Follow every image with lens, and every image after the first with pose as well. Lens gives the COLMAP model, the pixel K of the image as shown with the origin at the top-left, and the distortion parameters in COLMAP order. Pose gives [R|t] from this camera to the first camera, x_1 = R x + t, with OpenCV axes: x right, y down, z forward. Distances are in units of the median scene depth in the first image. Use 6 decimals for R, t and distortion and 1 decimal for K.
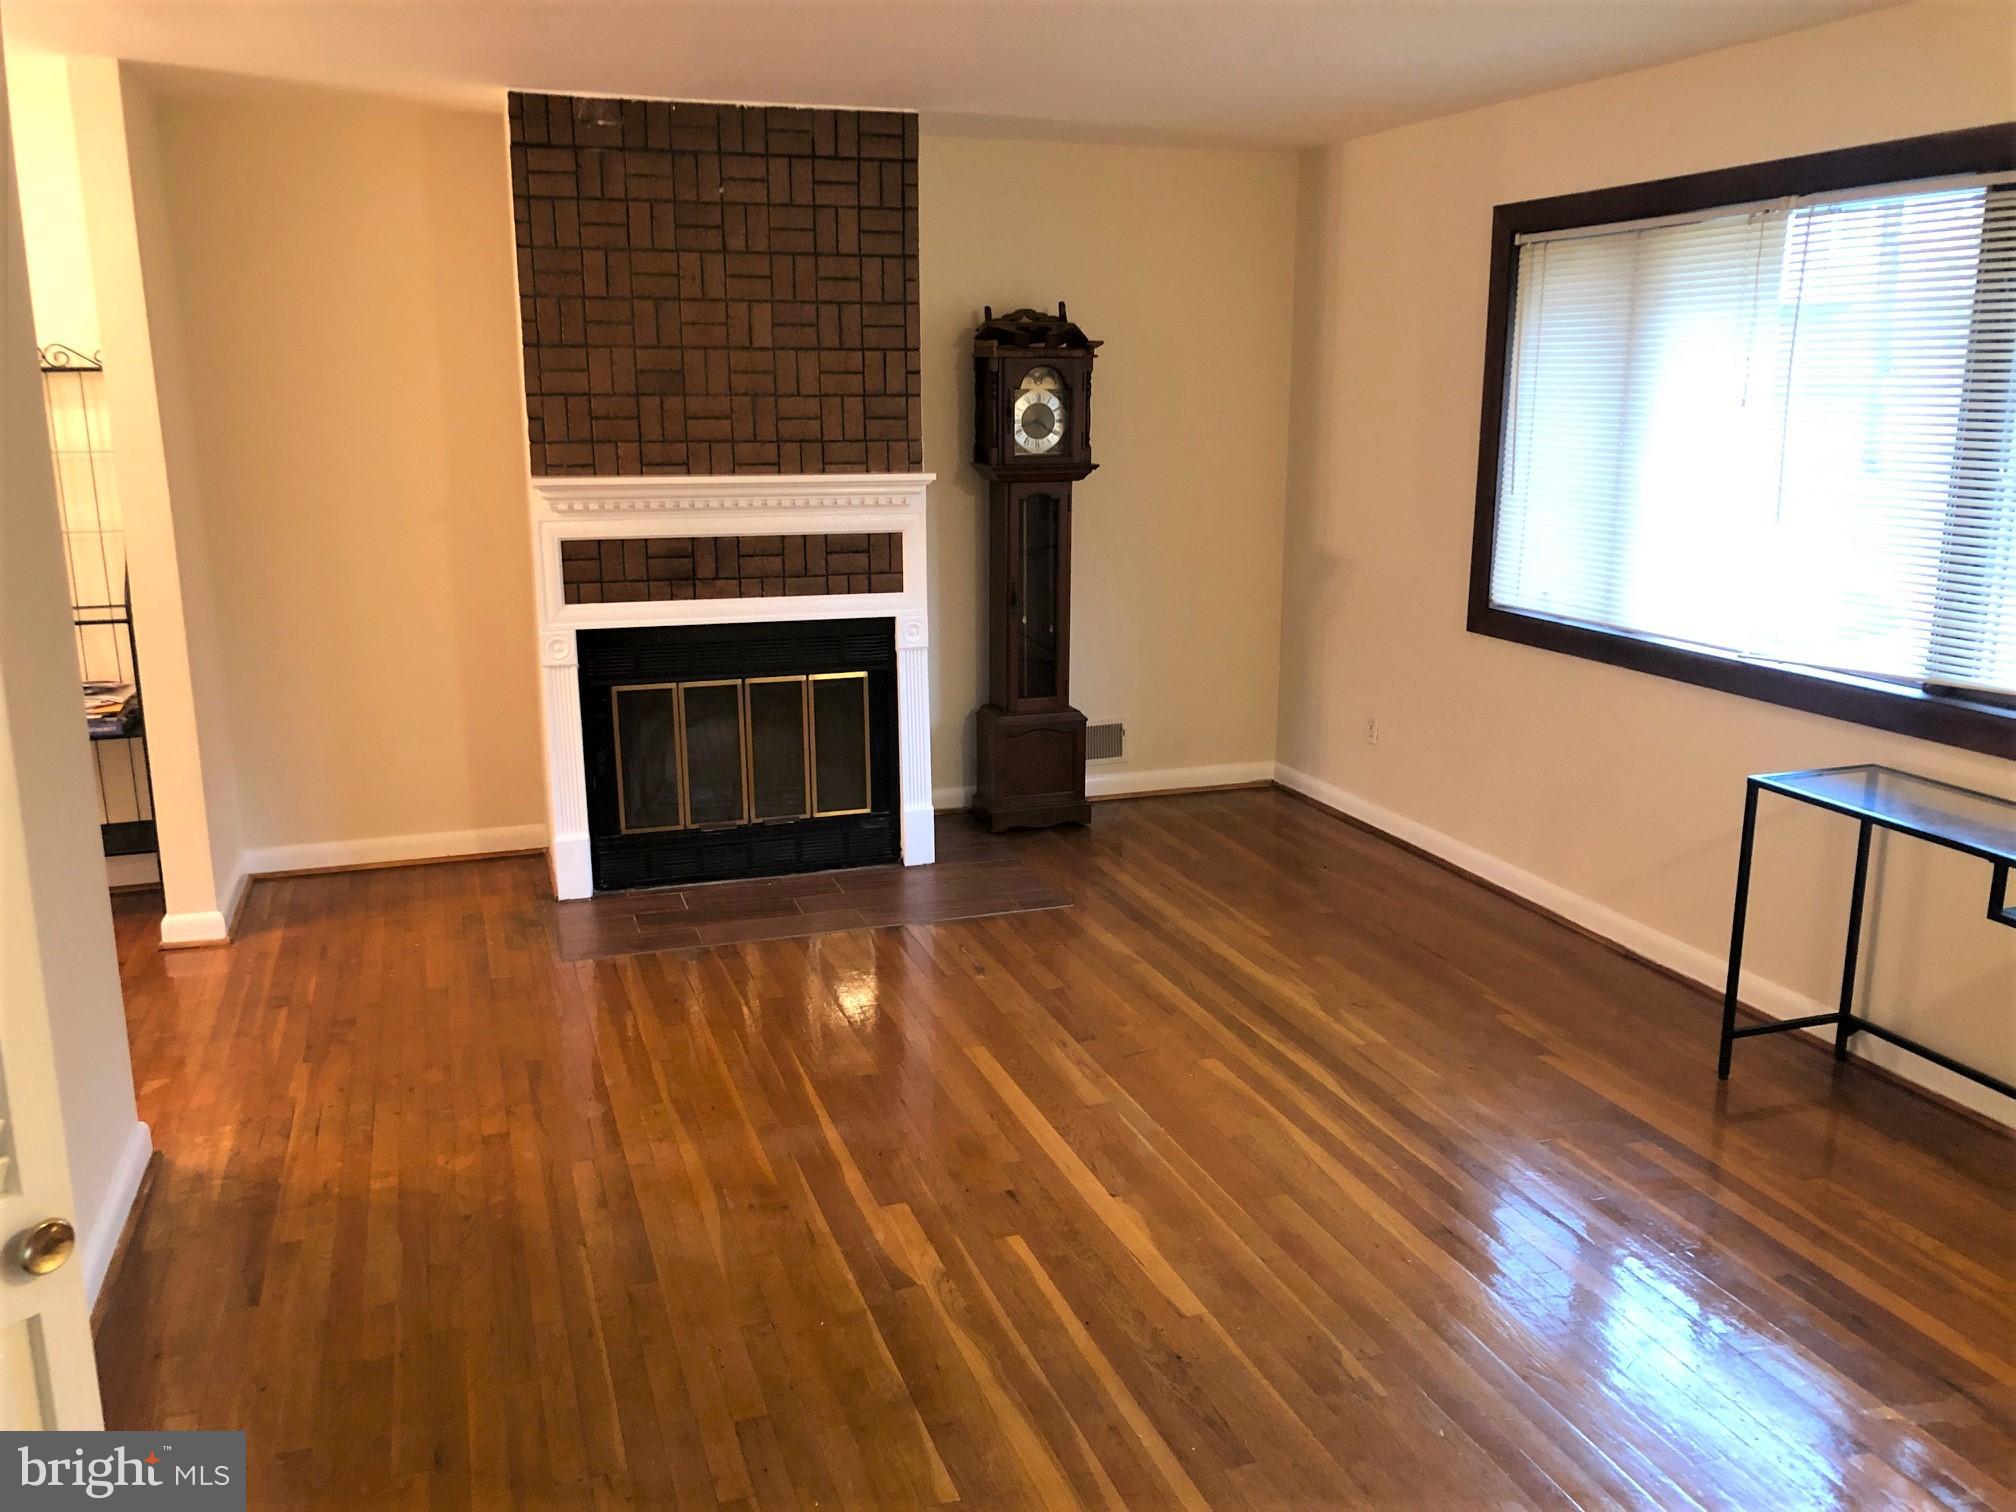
lens RADIAL K [[1620.6, 0, 1008.0], [0, 1620.6, 756.0], [0, 0, 1]] dist [0.001753, -0.074610]
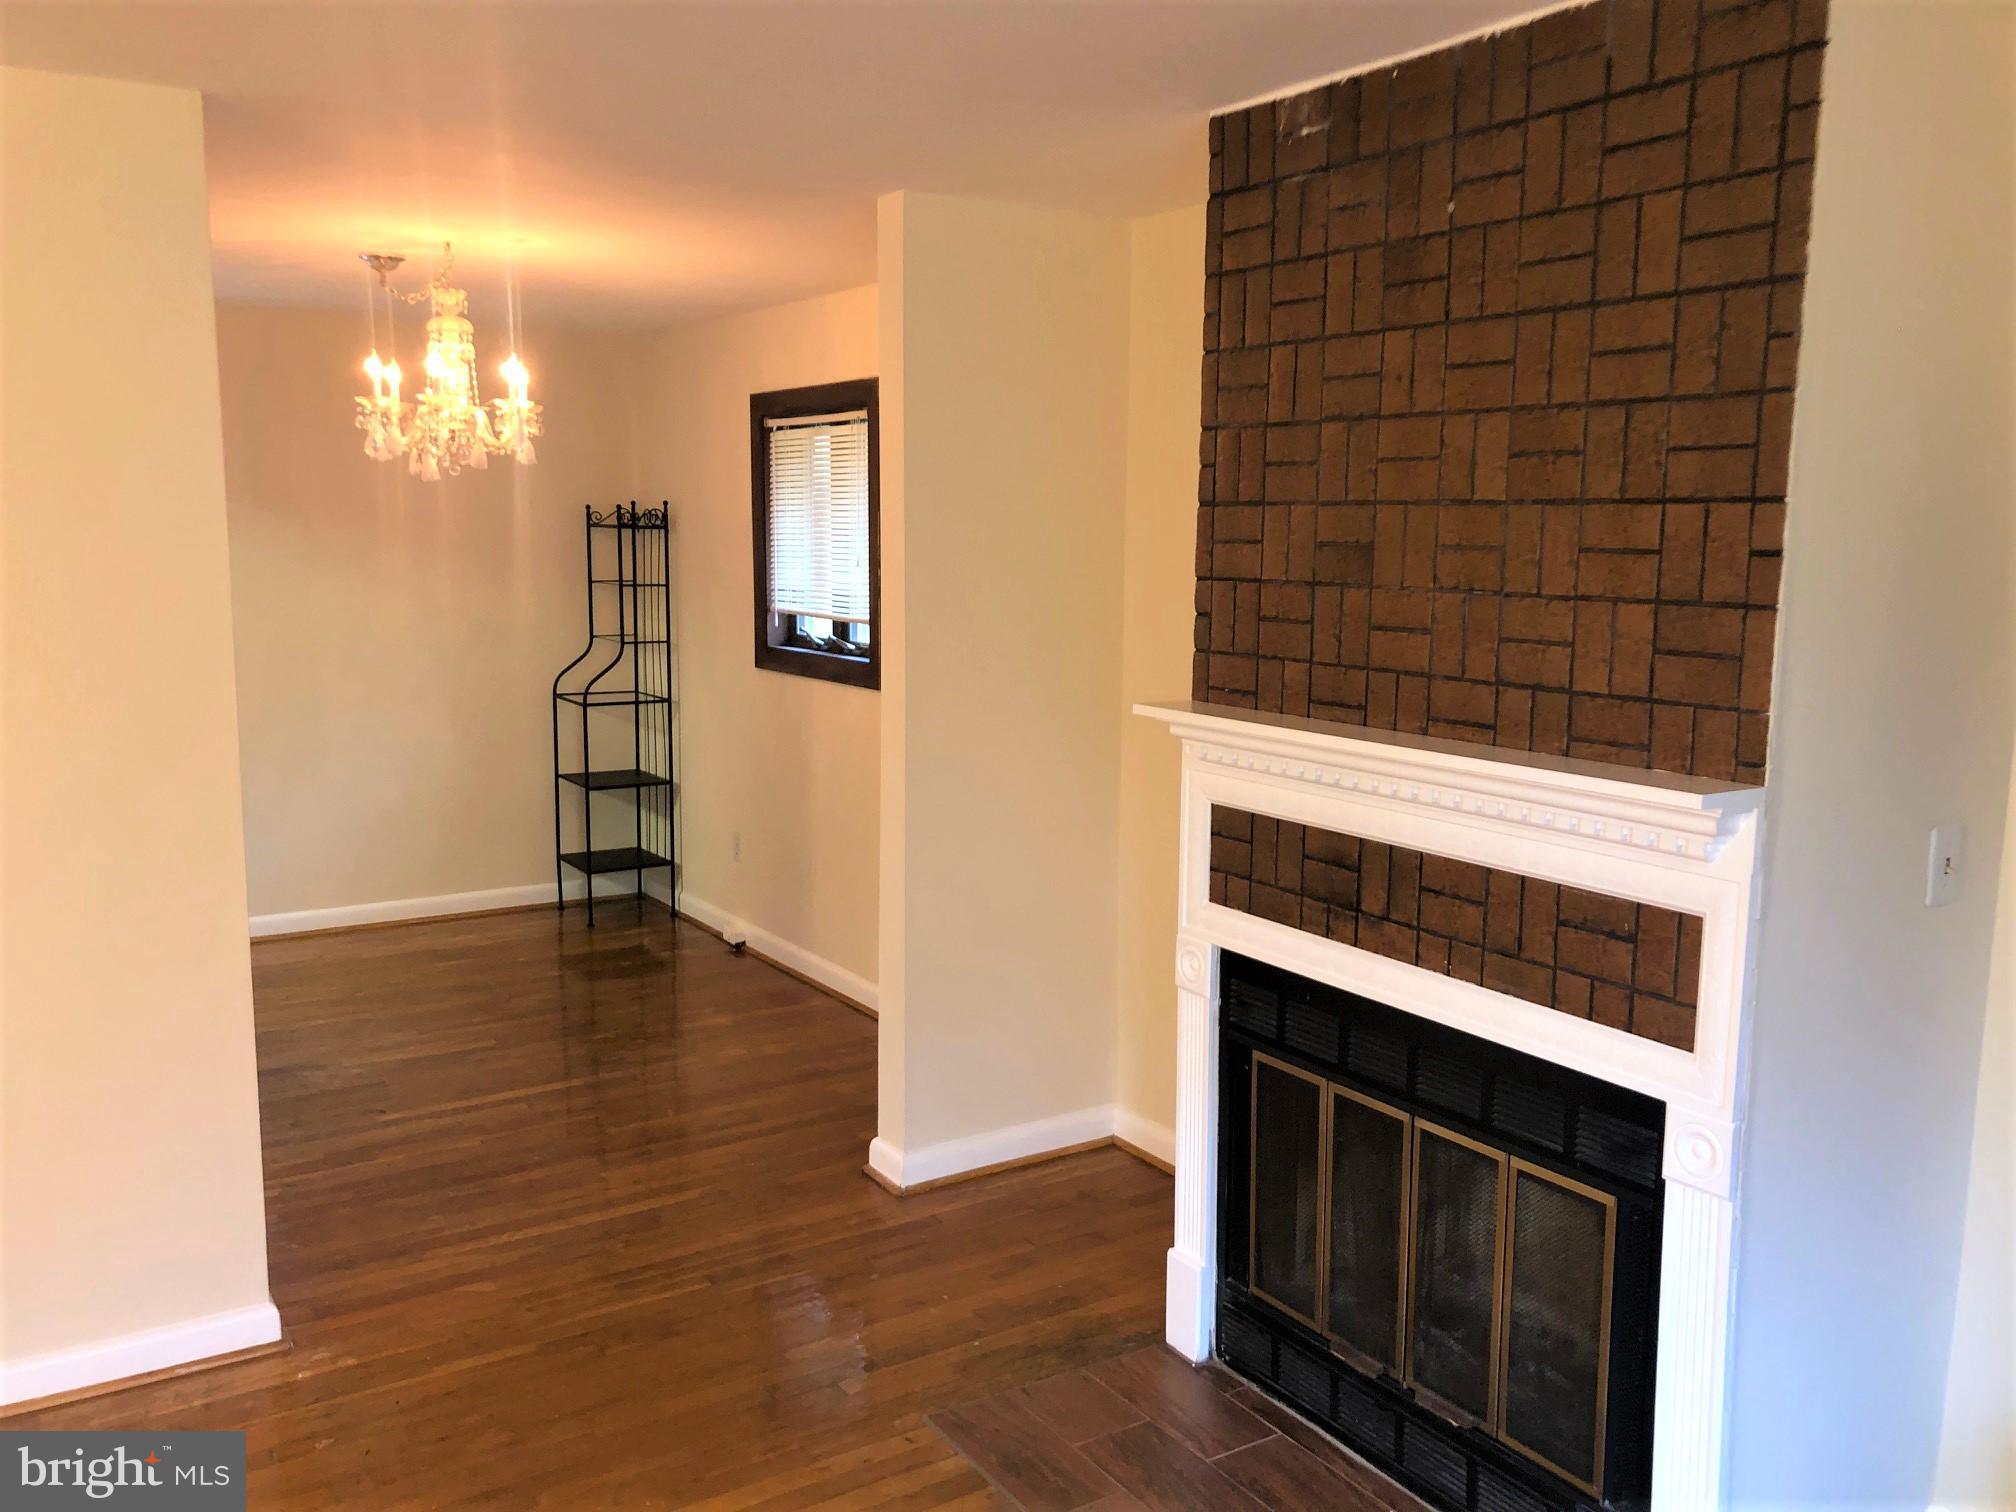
lens RADIAL K [[1672.8, 0, 1008.0], [0, 1672.8, 756.0], [0, 0, 1]] dist [0.014811, -0.007714]
pose [[0.227823, 0.137059, -0.964008, 0.332988], [-0.218083, 0.972075, 0.086667, -0.188493], [0.948966, 0.190489, 0.251351, 0.745906]]
